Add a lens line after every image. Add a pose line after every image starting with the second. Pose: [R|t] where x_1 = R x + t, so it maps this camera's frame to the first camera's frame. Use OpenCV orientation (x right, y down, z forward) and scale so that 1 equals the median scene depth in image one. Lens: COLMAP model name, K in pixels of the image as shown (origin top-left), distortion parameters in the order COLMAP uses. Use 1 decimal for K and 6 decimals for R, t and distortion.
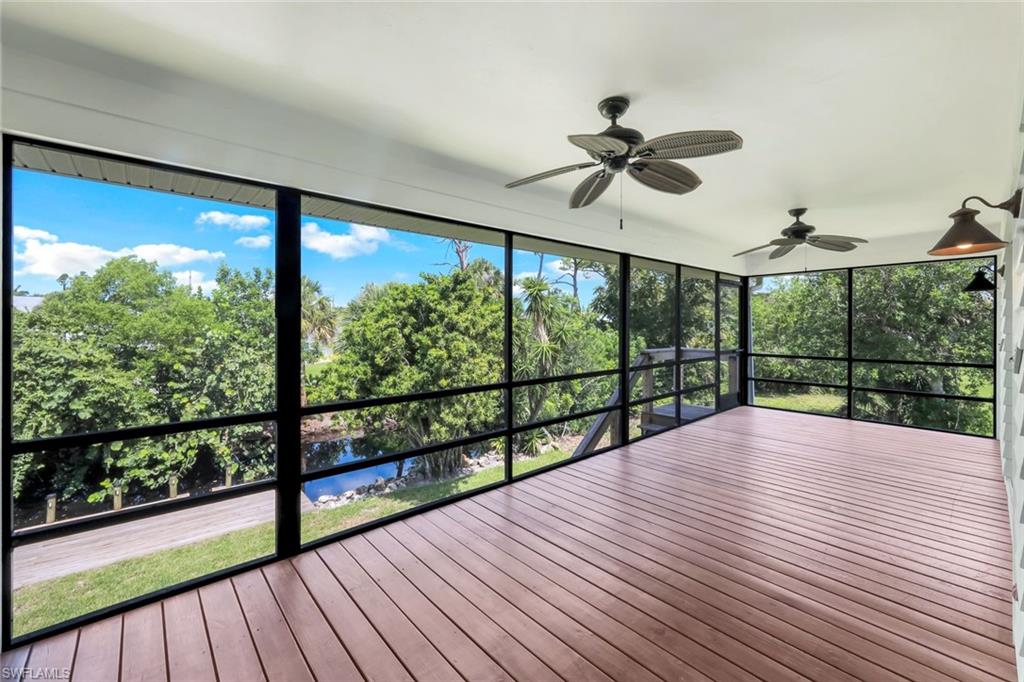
lens RADIAL K [[421.2, 0, 513.2], [0, 421.2, 334.3], [0, 0, 1]] dist [0.001072, 0.000013]
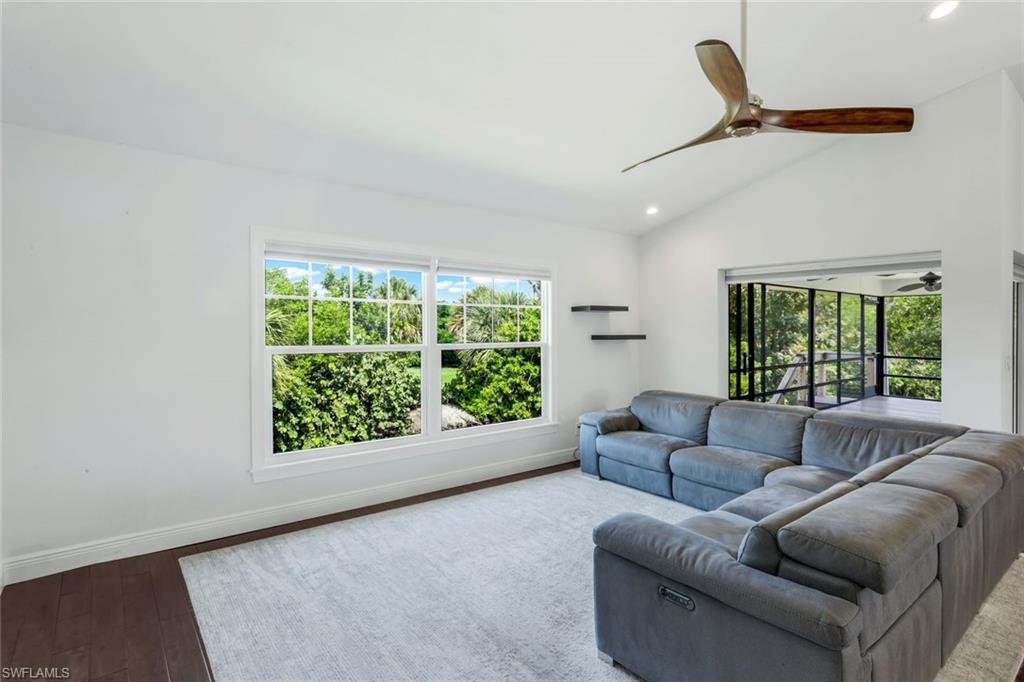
lens RADIAL K [[509.7, 0, 509.8], [0, 509.7, 335.4], [0, 0, 1]] dist [-0.001270, -0.000282]
pose [[0.997579, 0.007403, -0.069144, -0.484716], [-0.007877, 0.999947, -0.006584, 0.002407], [0.069092, 0.007112, 0.997585, -0.645746]]
